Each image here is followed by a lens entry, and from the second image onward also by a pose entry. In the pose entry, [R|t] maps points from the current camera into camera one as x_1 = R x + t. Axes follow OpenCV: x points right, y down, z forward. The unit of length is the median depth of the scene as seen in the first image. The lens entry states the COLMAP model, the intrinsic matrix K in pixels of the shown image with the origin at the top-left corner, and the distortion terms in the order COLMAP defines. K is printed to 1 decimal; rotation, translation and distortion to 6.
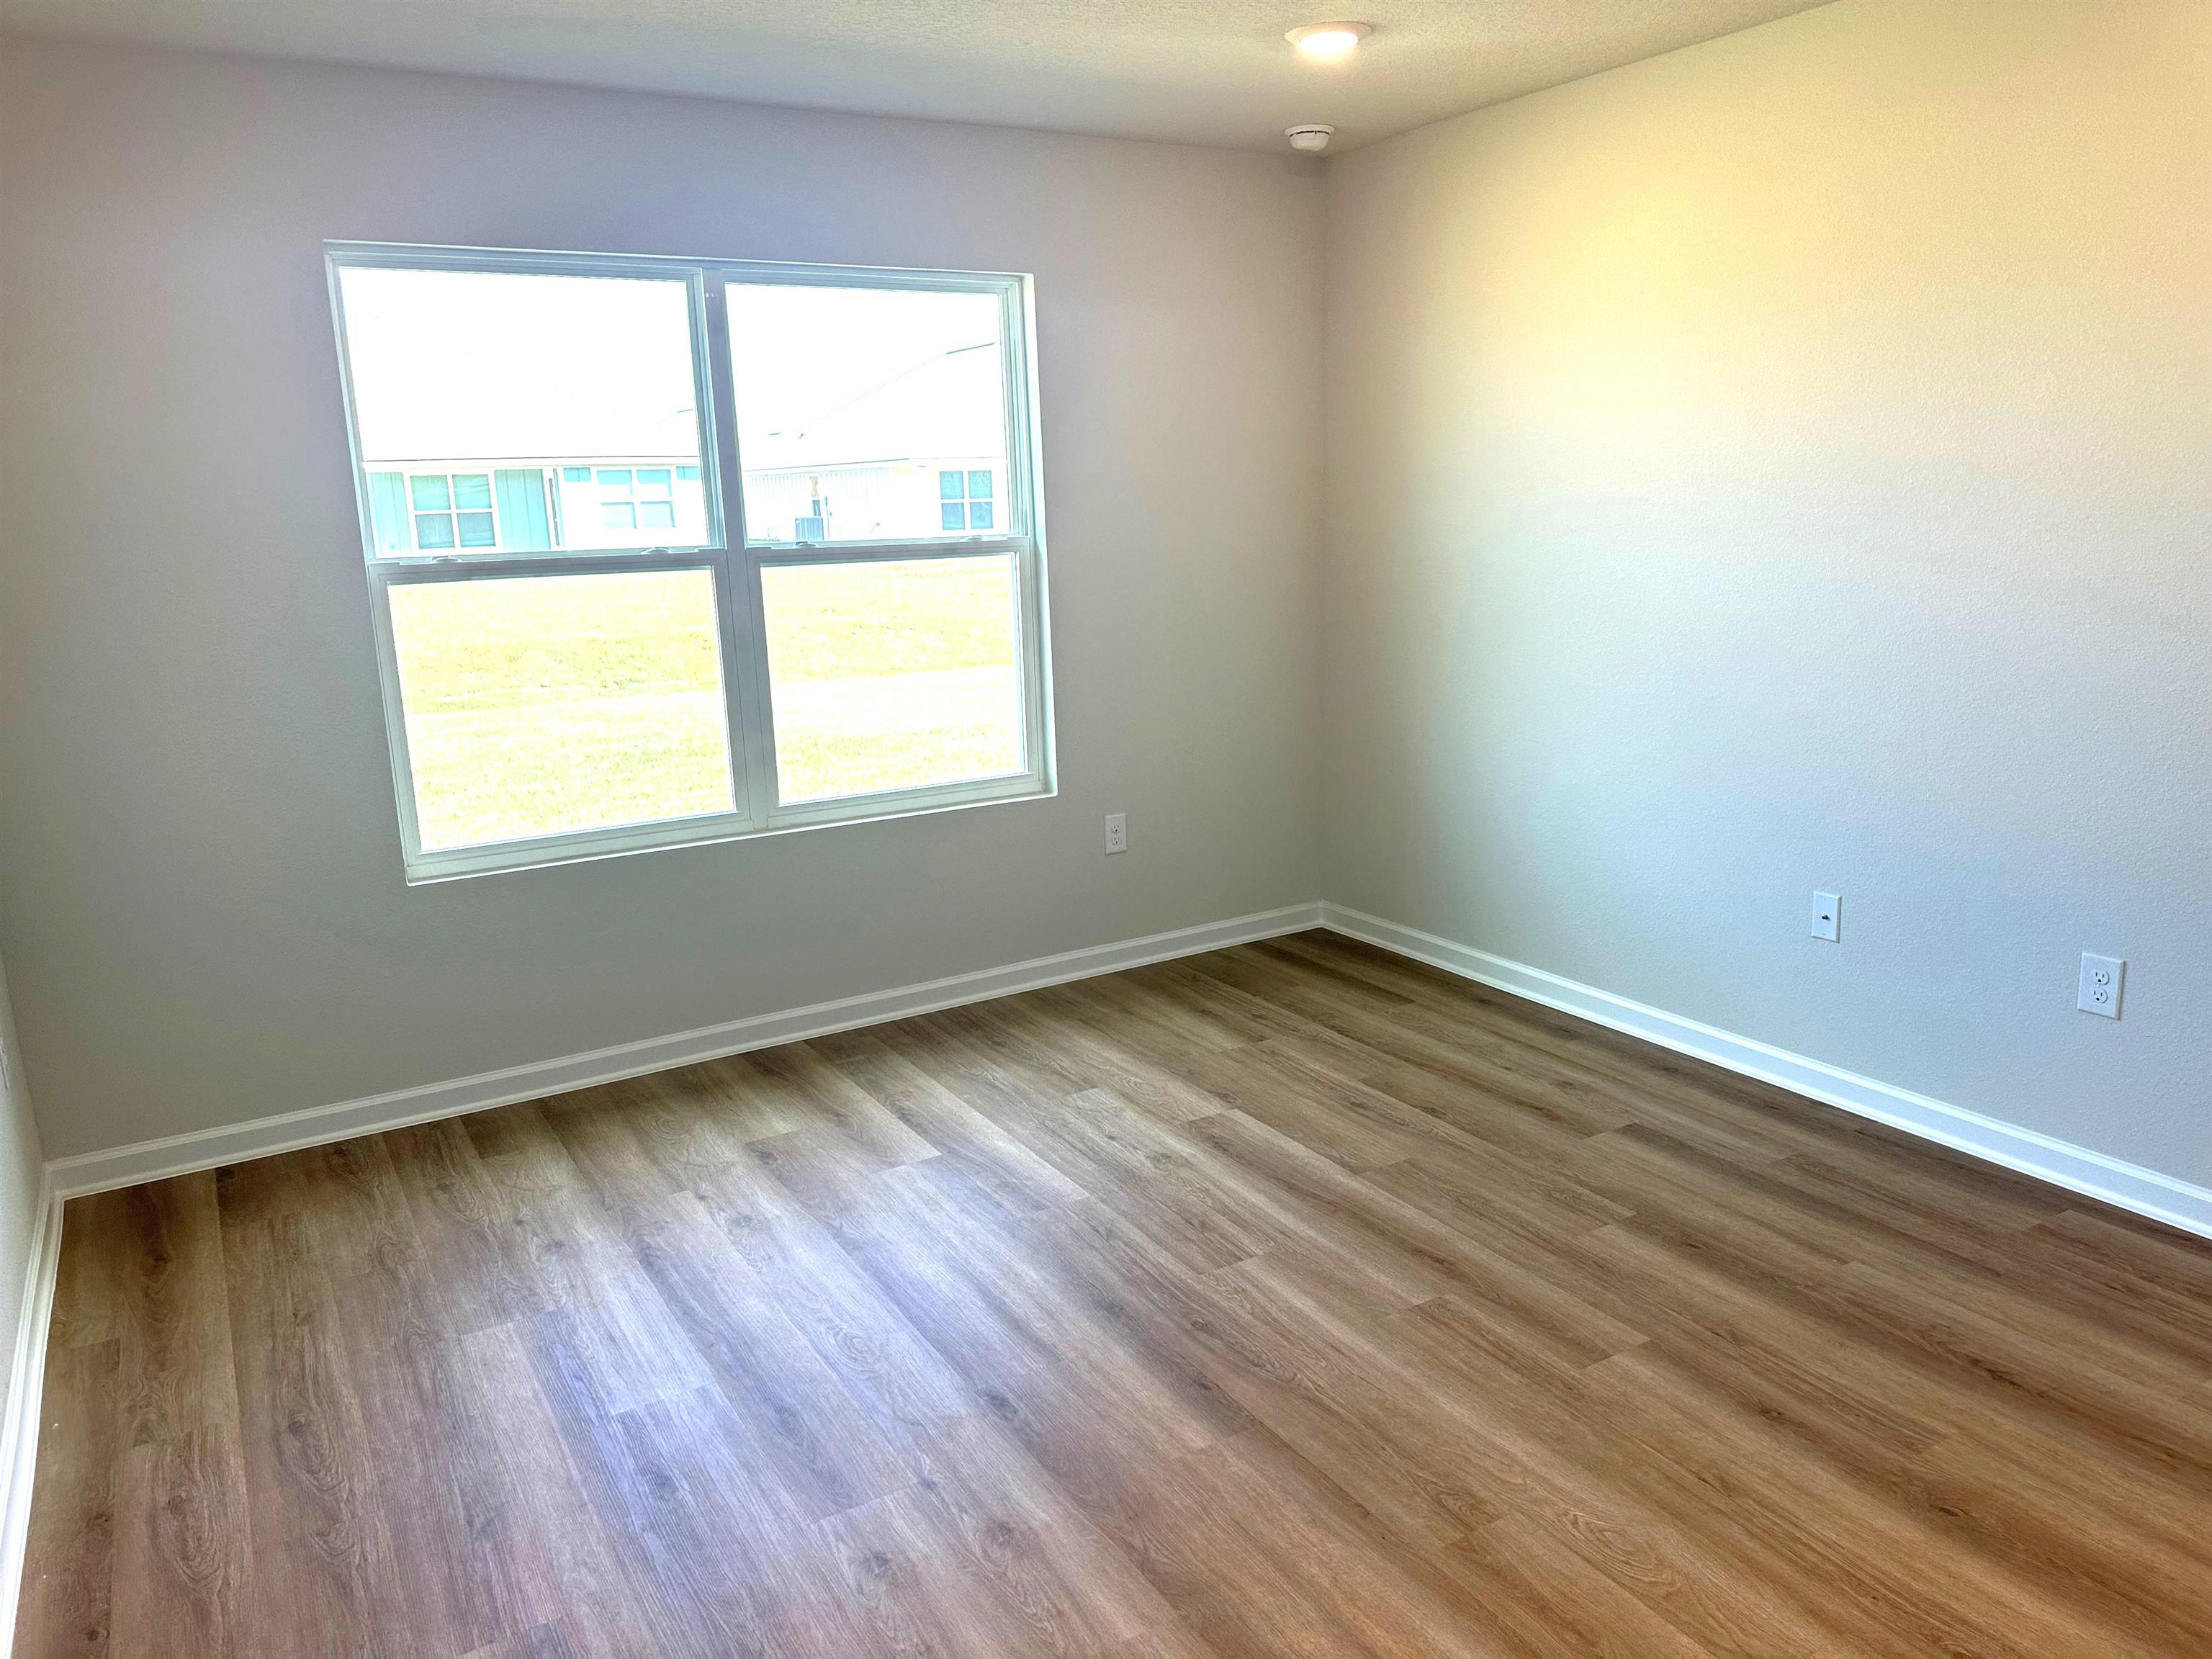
lens RADIAL K [[1541.2, 0, 1095.5], [0, 1541.2, 839.7], [0, 0, 1]] dist [0.031472, -0.033700]
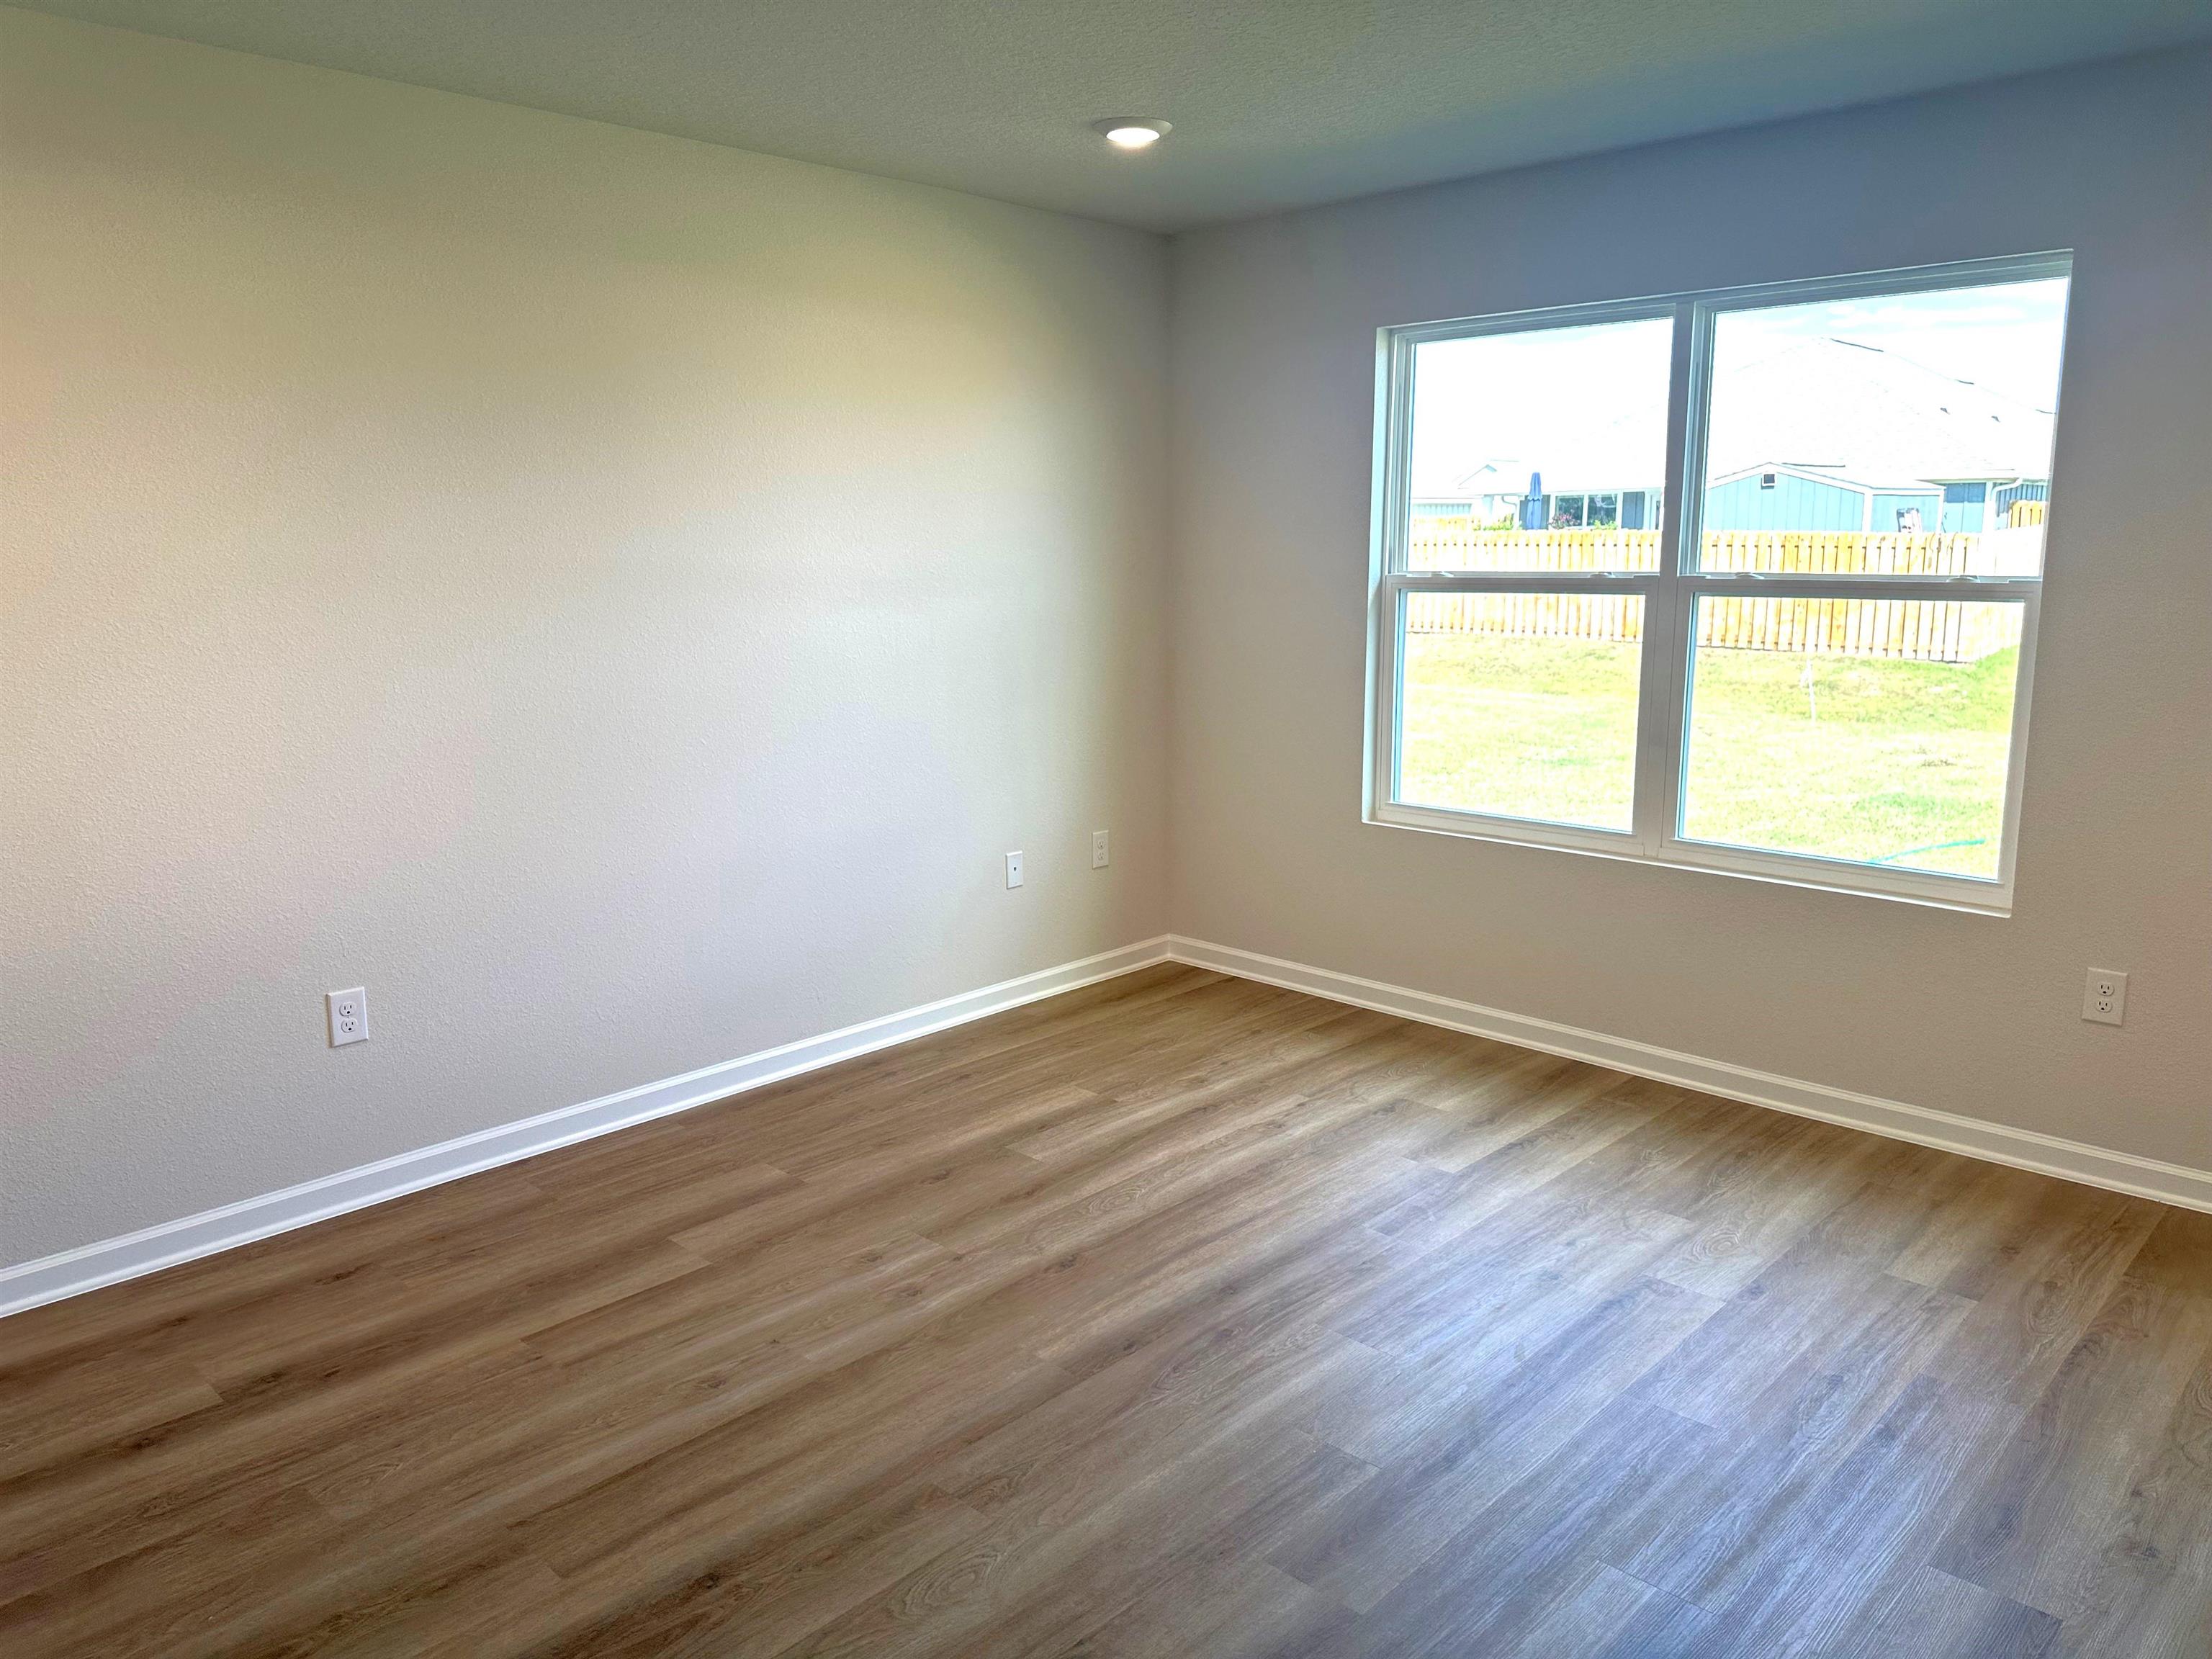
lens RADIAL K [[1541.2, 0, 1090.4], [0, 1541.2, 832.8], [0, 0, 1]] dist [0.031472, -0.033700]
pose [[0.232825, 0.208739, -0.949853, 0.686991], [-0.210568, 0.964345, 0.160310, -0.112868], [0.949449, 0.162684, 0.268478, 0.412209]]
